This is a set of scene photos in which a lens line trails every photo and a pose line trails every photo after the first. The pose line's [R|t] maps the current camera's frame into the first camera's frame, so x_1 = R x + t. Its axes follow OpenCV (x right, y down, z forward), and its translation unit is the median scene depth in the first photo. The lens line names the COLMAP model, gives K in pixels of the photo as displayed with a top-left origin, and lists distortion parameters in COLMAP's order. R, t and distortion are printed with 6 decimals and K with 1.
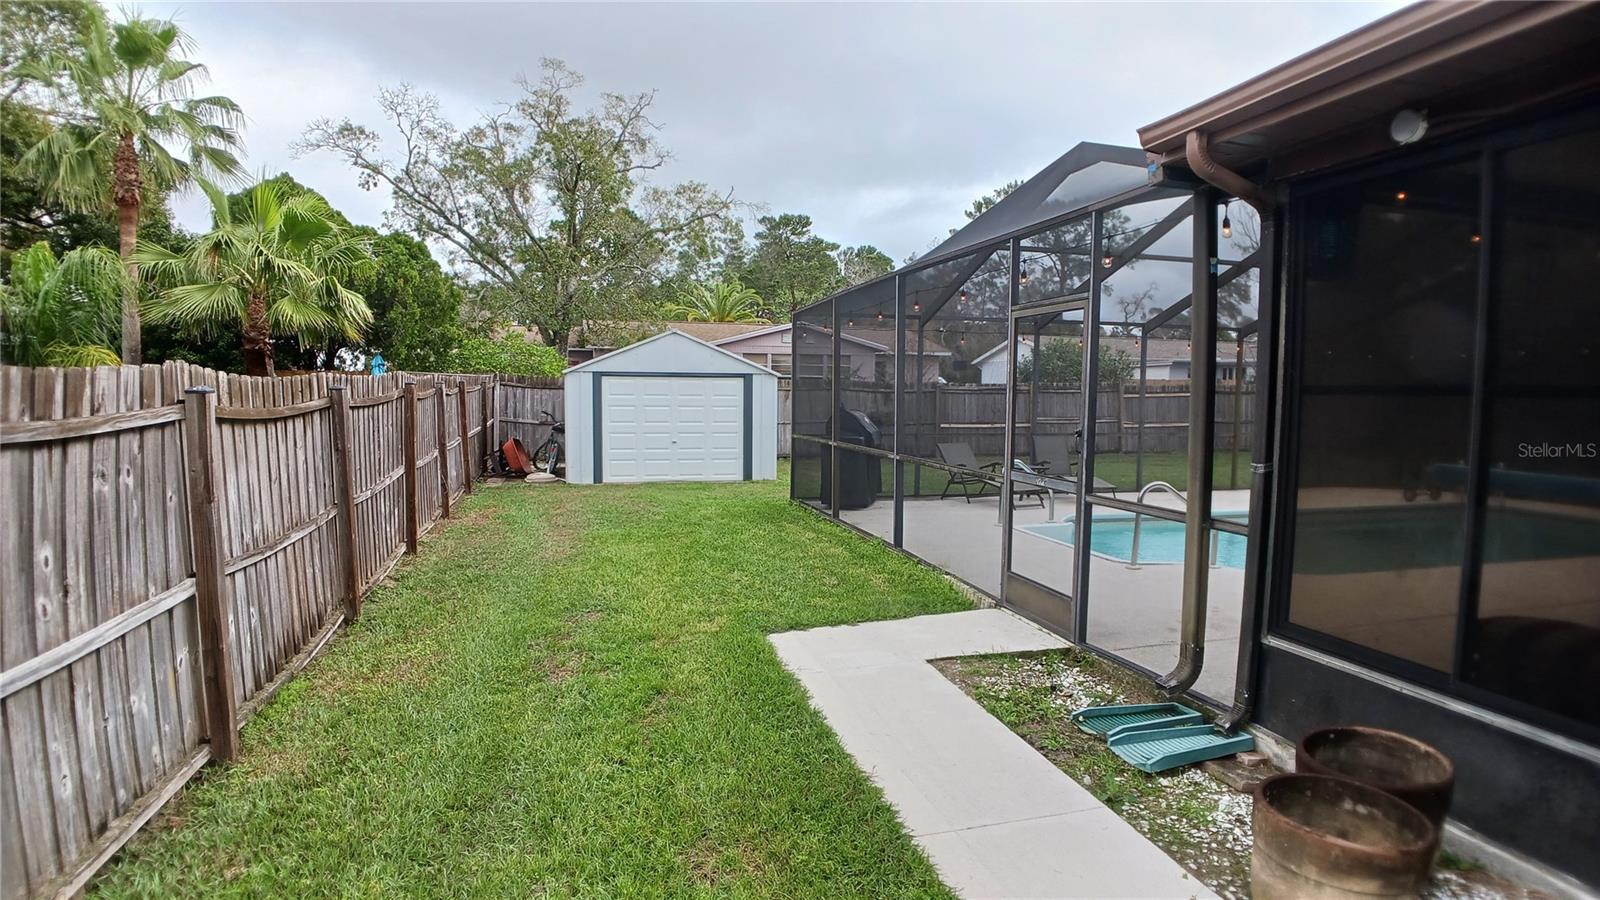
lens RADIAL K [[865.5, 0, 747.3], [0, 865.5, 461.6], [0, 0, 1]] dist [-0.053144, 0.001599]
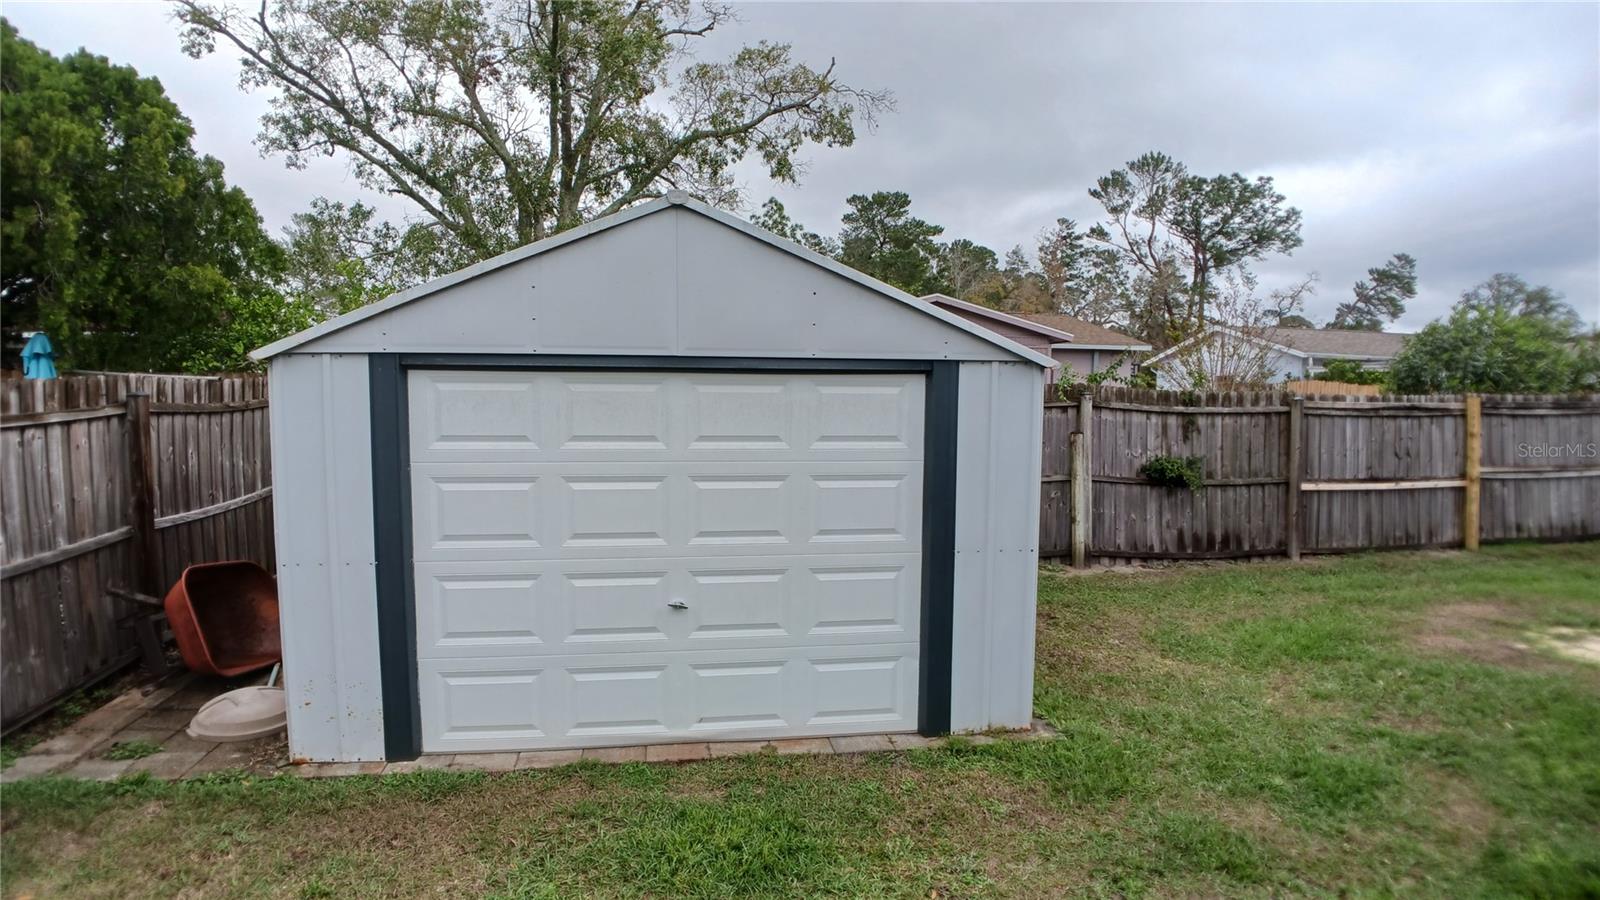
lens RADIAL K [[865.5, 0, 747.3], [0, 865.5, 461.6], [0, 0, 1]] dist [-0.053144, 0.001599]
pose [[0.995892, 0.004963, -0.090413, -0.022312], [-0.005757, 0.999947, -0.008531, -0.040174], [0.090366, 0.009016, 0.995868, 0.433239]]
